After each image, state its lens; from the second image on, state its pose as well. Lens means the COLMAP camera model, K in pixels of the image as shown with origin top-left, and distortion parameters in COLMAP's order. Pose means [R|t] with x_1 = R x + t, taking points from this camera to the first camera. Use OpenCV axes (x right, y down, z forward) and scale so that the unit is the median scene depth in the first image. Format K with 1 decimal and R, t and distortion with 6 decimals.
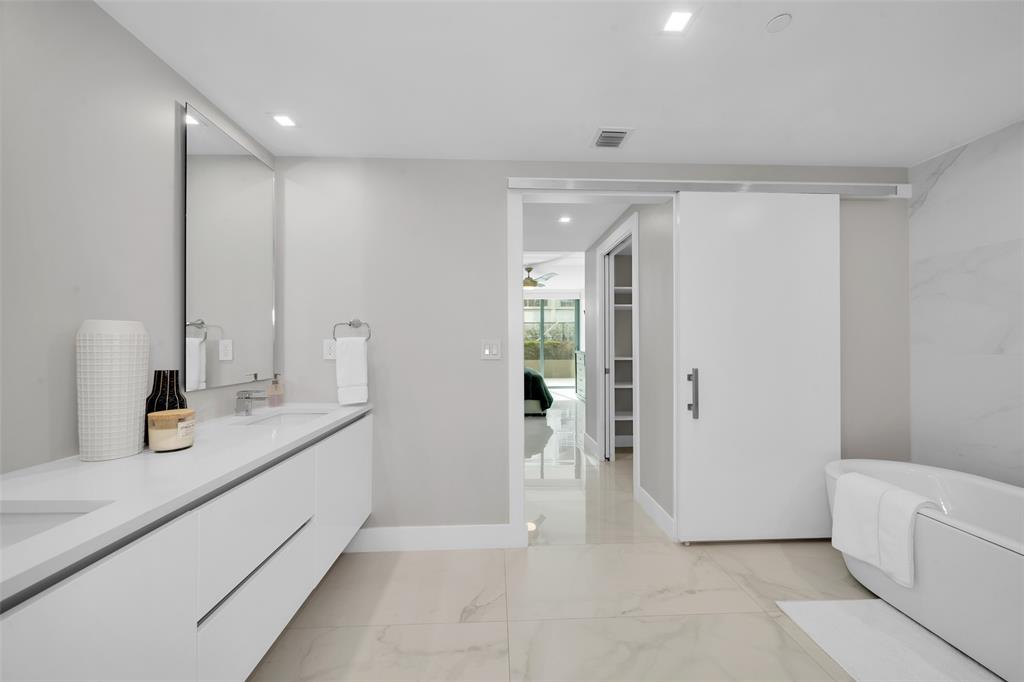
lens RADIAL K [[360.2, 0, 512.0], [0, 360.2, 341.0], [0, 0, 1]] dist [0.001548, -0.000324]
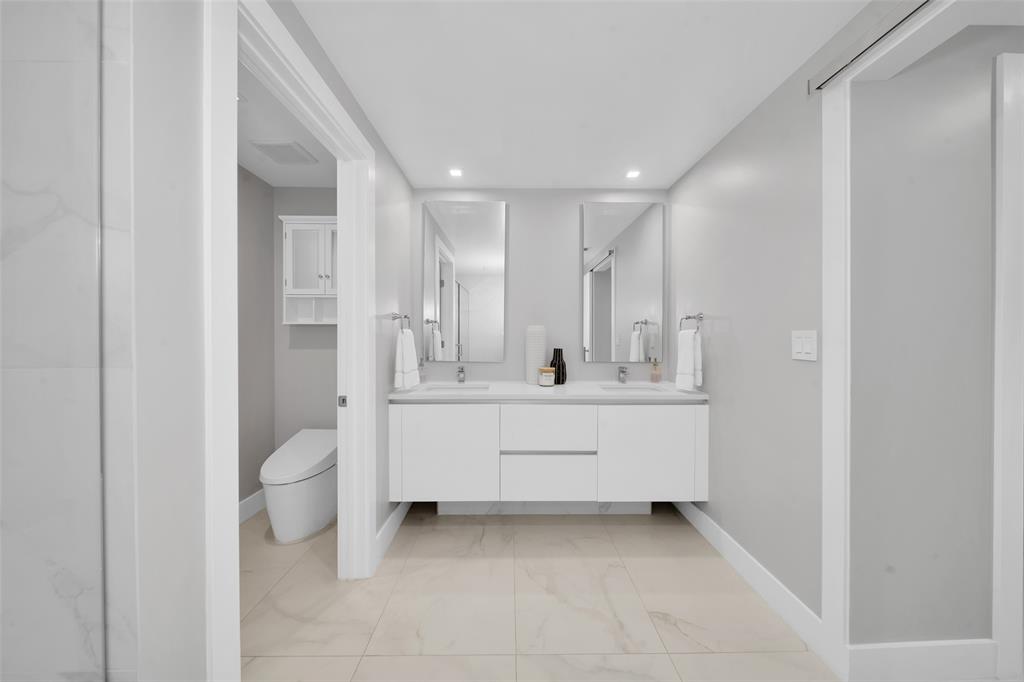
lens RADIAL K [[360.2, 0, 512.0], [0, 360.2, 341.0], [0, 0, 1]] dist [0.001548, -0.000324]
pose [[-0.042944, 0.007831, -0.999047, 0.849230], [0.008714, 0.999934, 0.007463, 0.016397], [0.999039, -0.008386, -0.043009, 0.658141]]
